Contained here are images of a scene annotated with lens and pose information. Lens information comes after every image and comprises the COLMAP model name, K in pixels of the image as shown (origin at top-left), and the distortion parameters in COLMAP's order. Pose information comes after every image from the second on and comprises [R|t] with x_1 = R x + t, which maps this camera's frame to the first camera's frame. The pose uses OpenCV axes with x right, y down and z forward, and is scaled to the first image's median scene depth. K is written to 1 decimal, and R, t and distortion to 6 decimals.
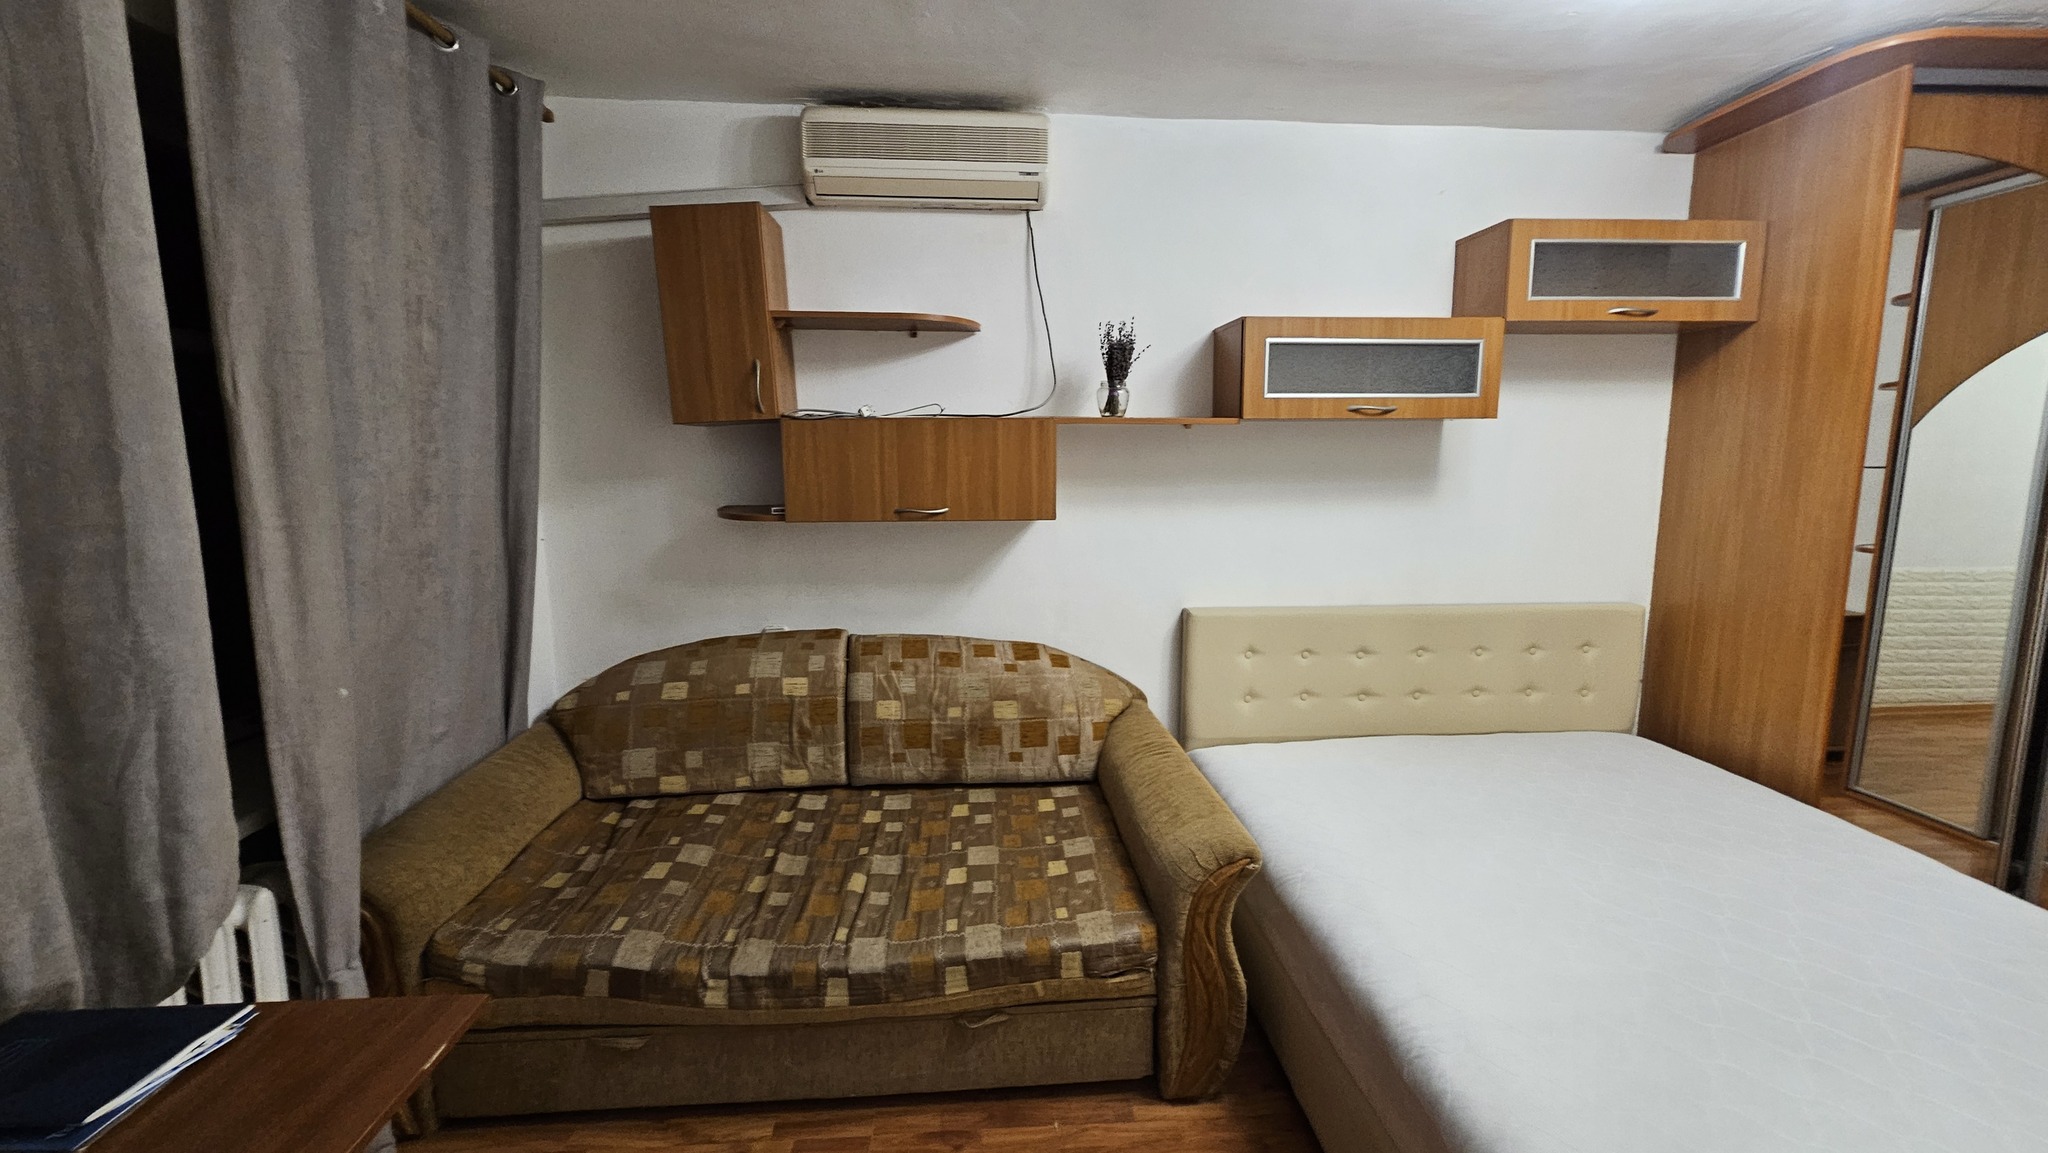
lens RADIAL K [[850.3, 0, 1015.1], [0, 850.3, 562.6], [0, 0, 1]] dist [0.002042, 0.000483]
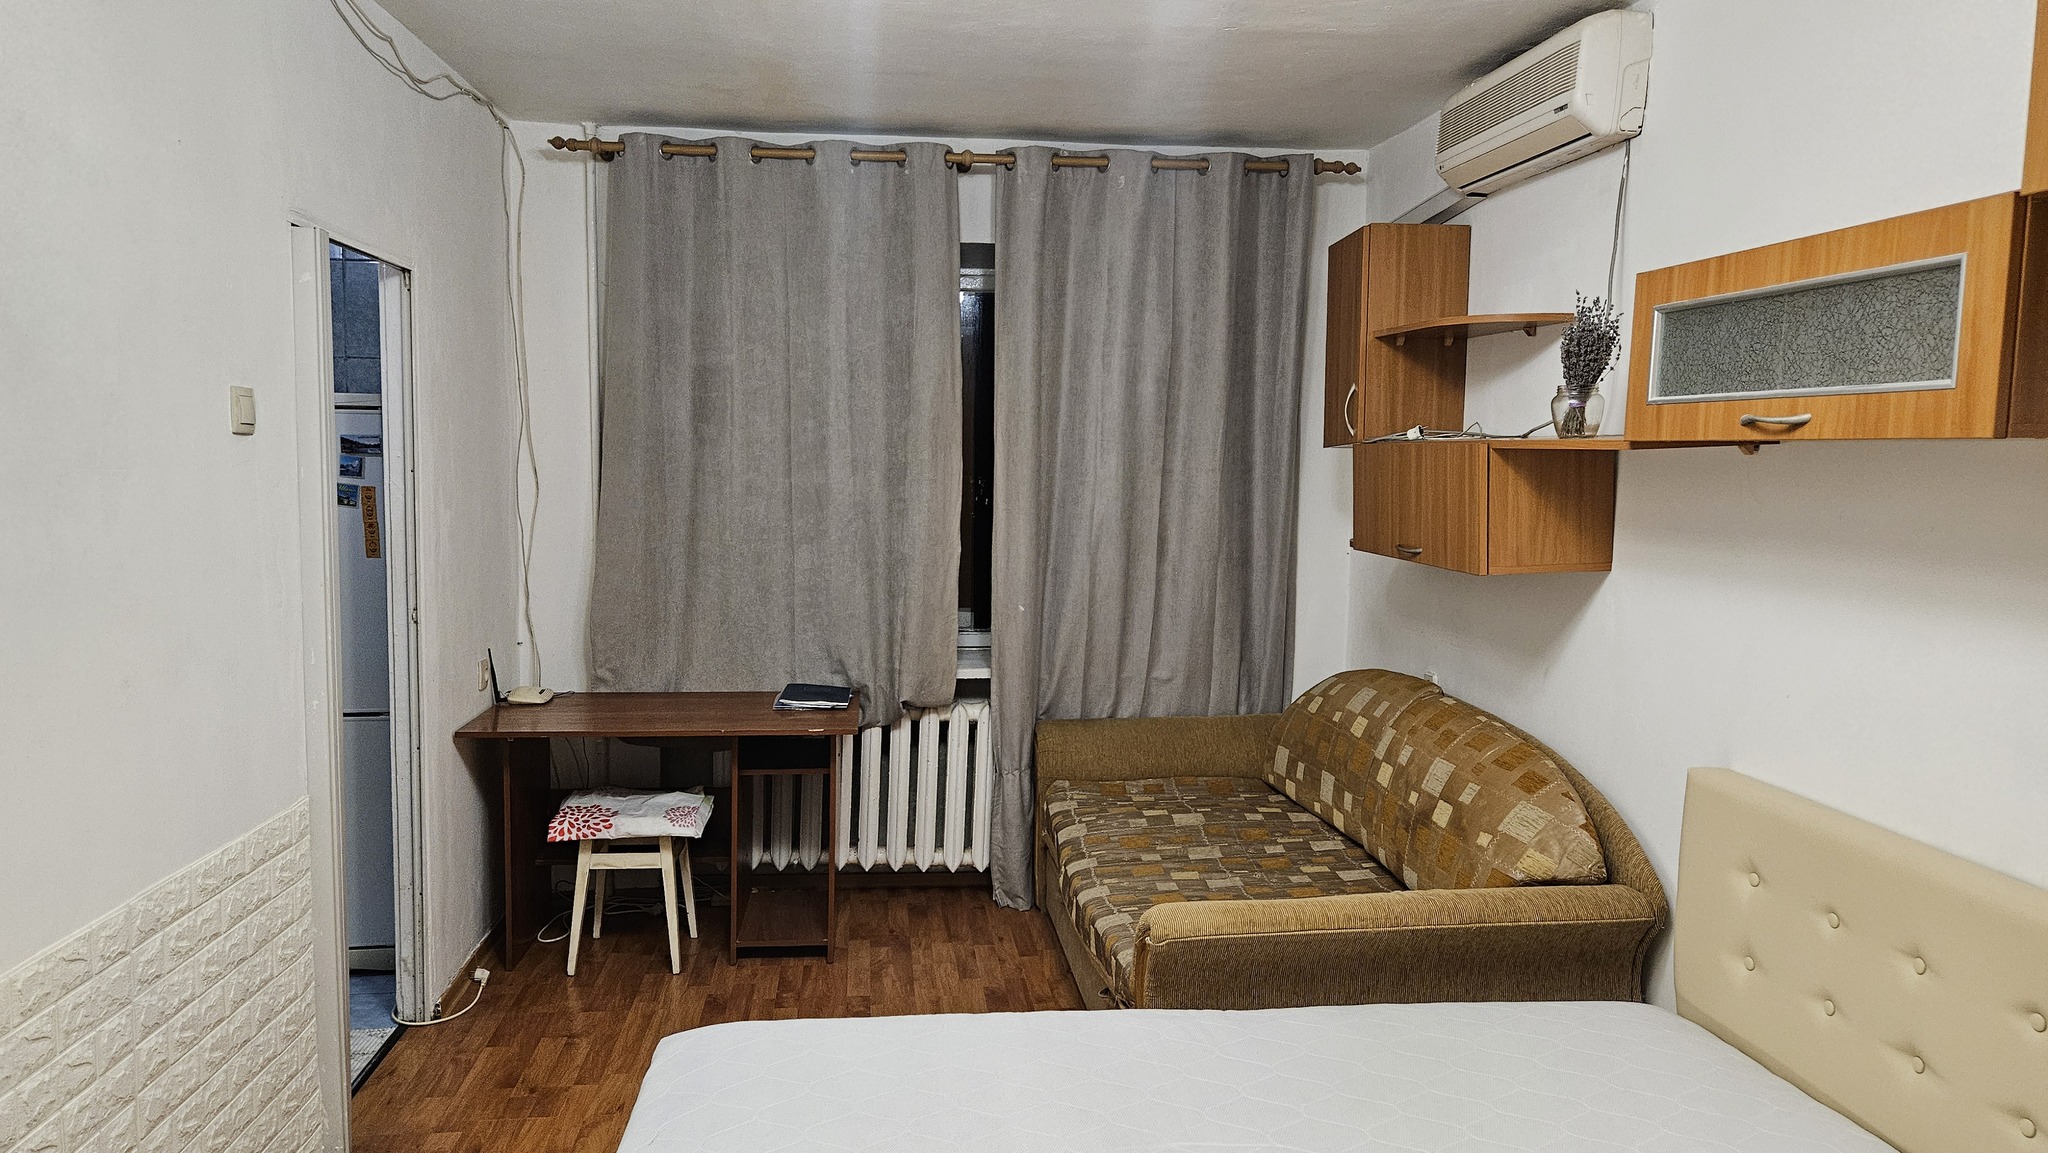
lens RADIAL K [[1376.5, 0, 1001.3], [0, 1376.5, 589.9], [0, 0, 1]] dist [0.082632, -0.069780]
pose [[0.046233, 0.108658, -0.993003, 1.211968], [-0.147557, 0.983904, 0.100793, -0.096005], [0.987972, 0.141865, 0.061522, 0.500747]]
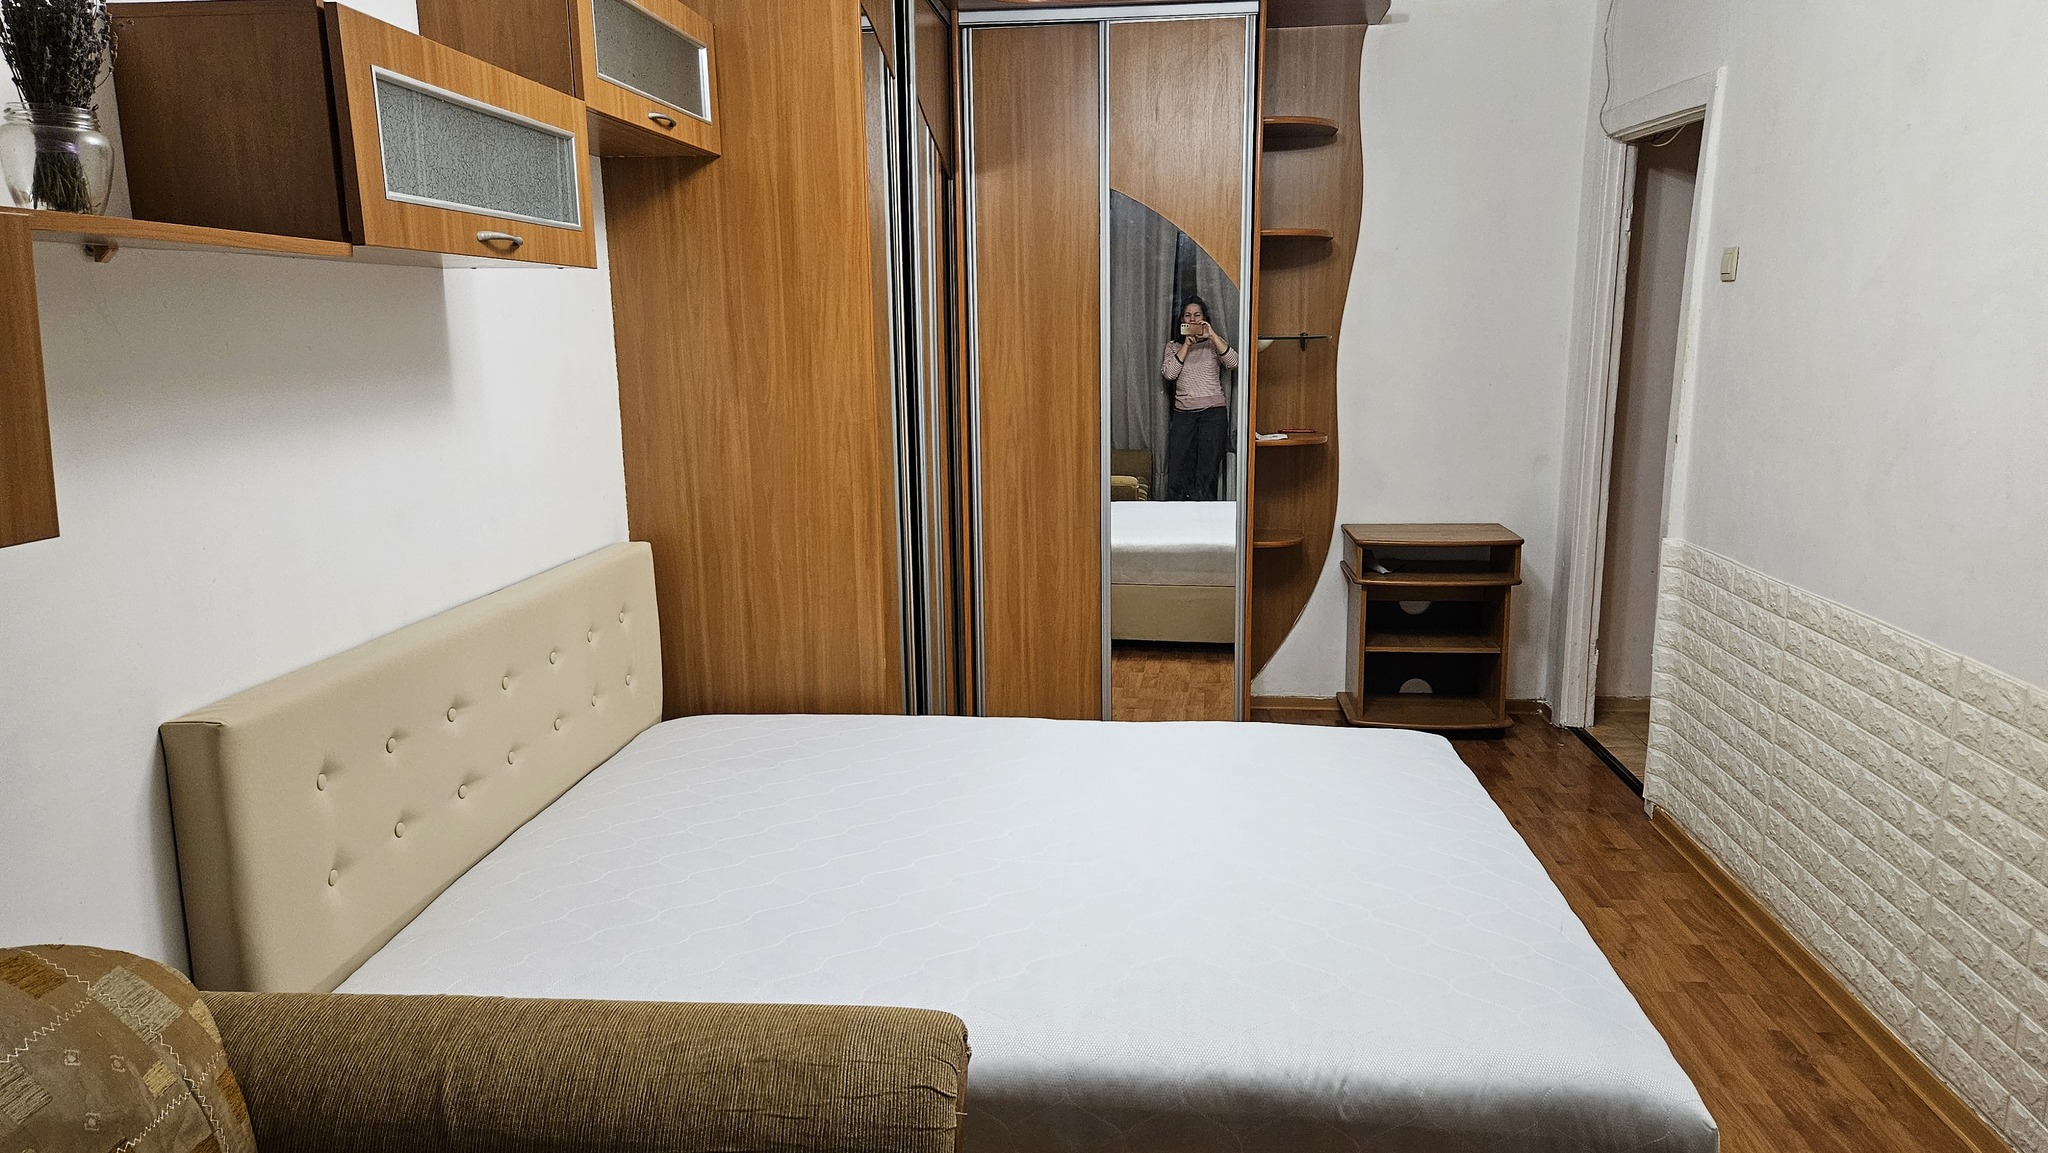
lens RADIAL K [[1376.5, 0, 1005.0], [0, 1376.5, 586.9], [0, 0, 1]] dist [0.082632, -0.069780]
pose [[0.155832, -0.183678, 0.970556, -0.399653], [0.143939, 0.976294, 0.161653, -0.064376], [-0.977240, 0.114510, 0.178576, 0.554493]]
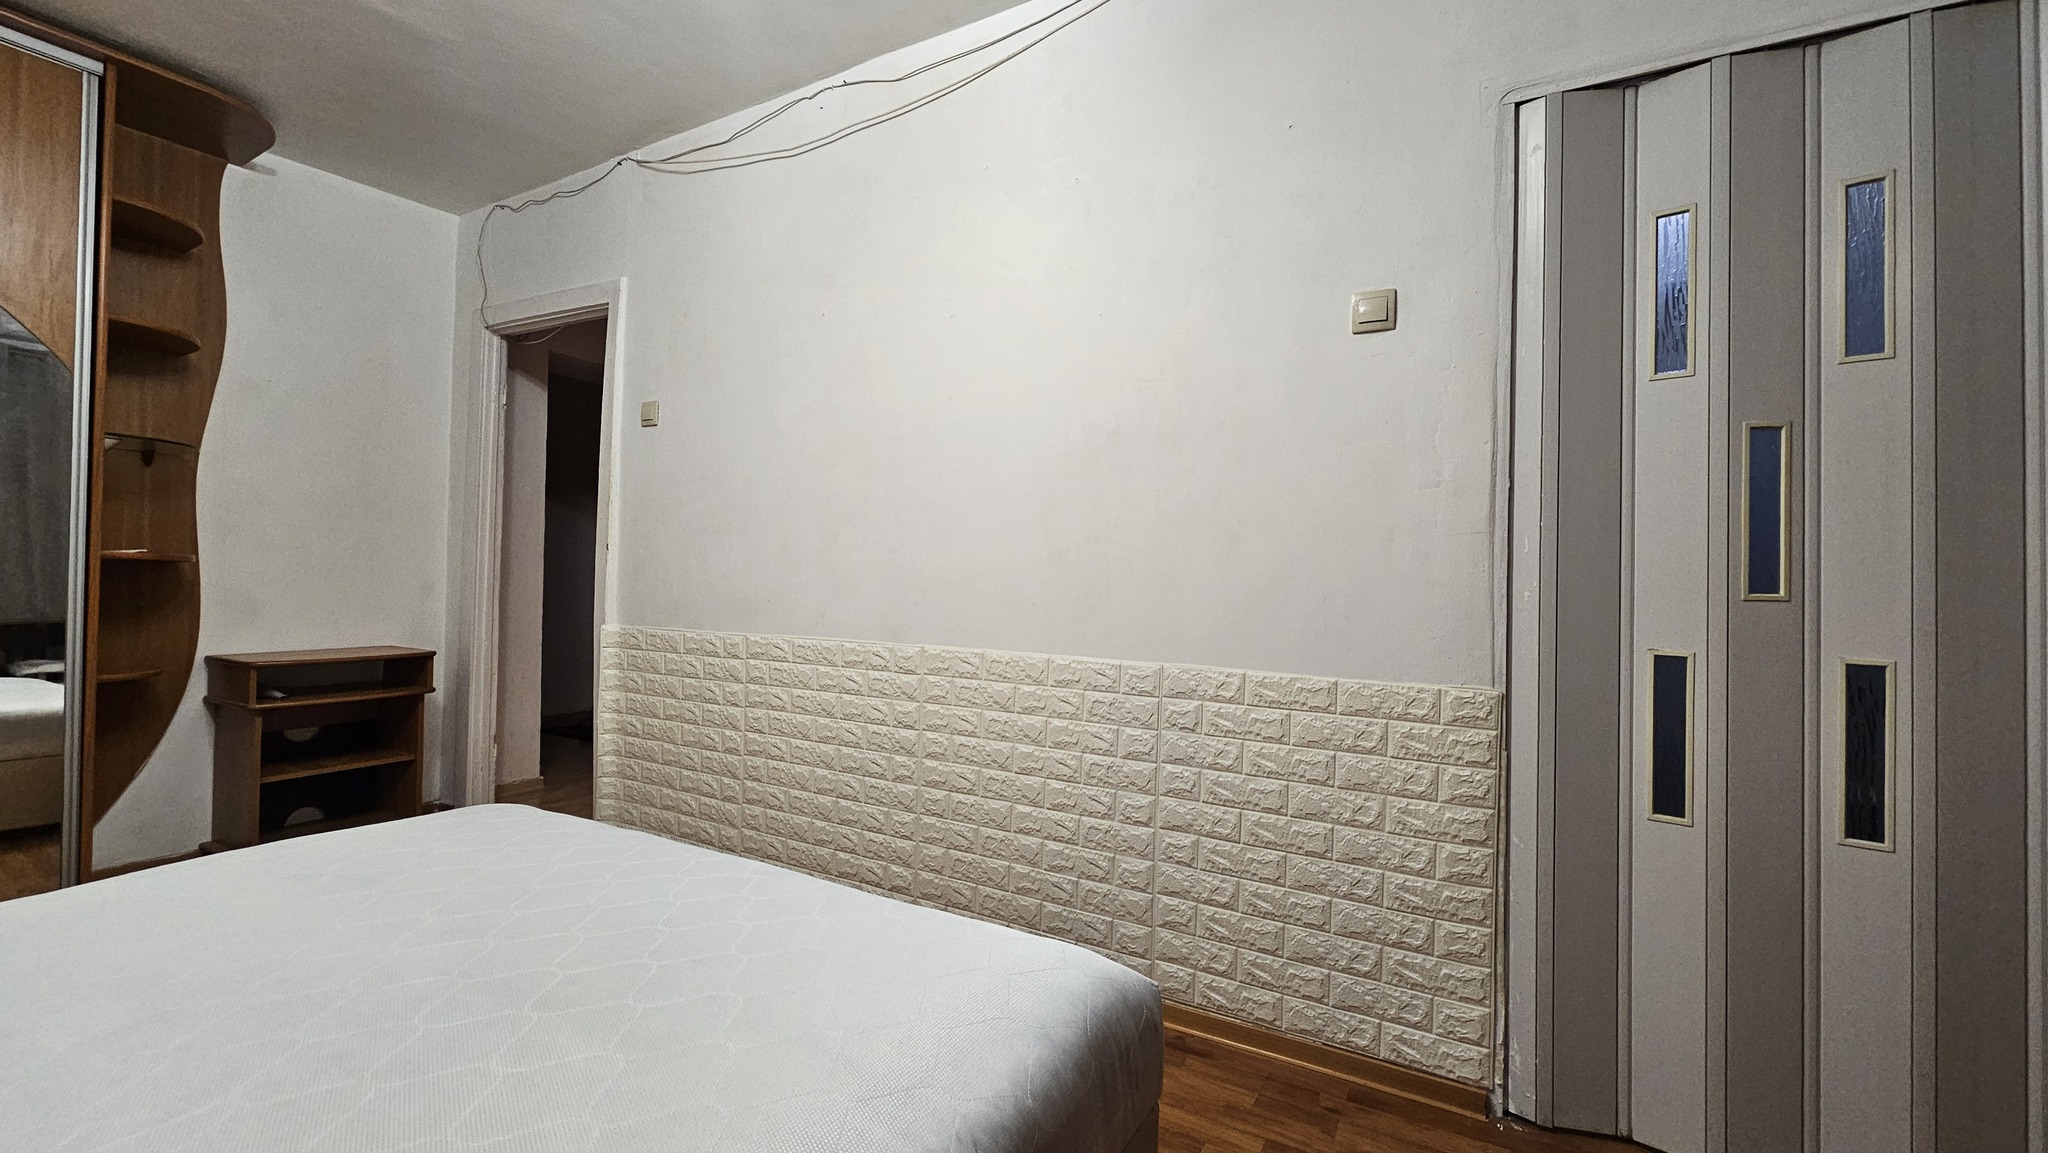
lens RADIAL K [[850.3, 0, 1013.7], [0, 850.3, 572.6], [0, 0, 1]] dist [0.002042, 0.000483]
pose [[-0.837908, -0.000742, 0.545811, 0.078340], [0.060444, 0.993722, 0.094142, 0.082145], [-0.542454, 0.111873, -0.832603, 0.771270]]
